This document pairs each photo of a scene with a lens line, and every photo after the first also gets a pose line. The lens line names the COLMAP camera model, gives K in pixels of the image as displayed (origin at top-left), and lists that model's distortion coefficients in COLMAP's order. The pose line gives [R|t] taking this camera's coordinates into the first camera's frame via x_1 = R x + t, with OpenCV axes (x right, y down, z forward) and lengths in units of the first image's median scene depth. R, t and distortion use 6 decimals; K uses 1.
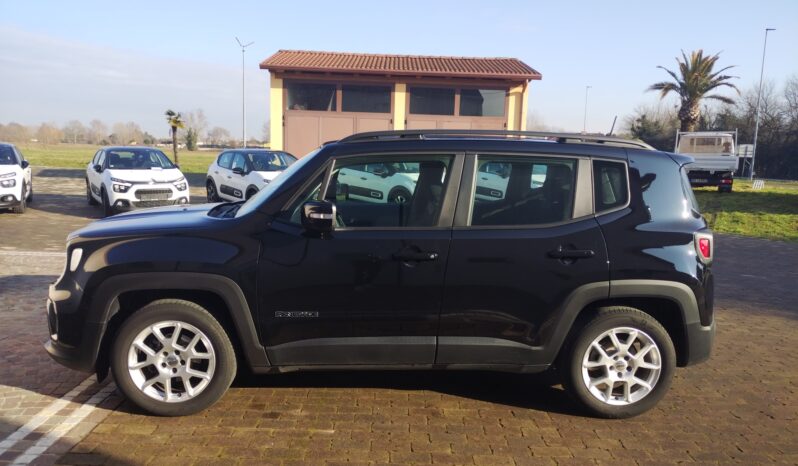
lens RADIAL K [[591.4, 0, 399.0], [0, 591.4, 233.0], [0, 0, 1]] dist [0.013252, -0.002312]
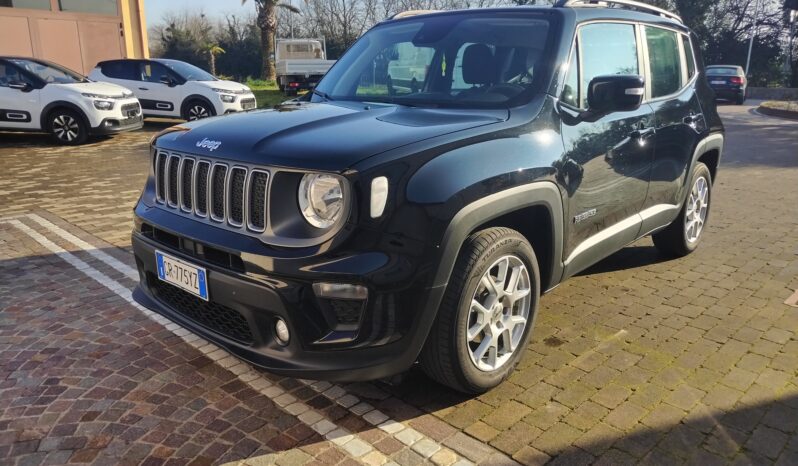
lens RADIAL K [[591.4, 0, 399.0], [0, 591.4, 233.0], [0, 0, 1]] dist [0.013252, -0.002312]
pose [[0.708524, -0.212794, 0.672839, -0.150192], [0.117261, 0.975699, 0.185097, -0.004720], [-0.695876, -0.052248, 0.716259, 0.091007]]
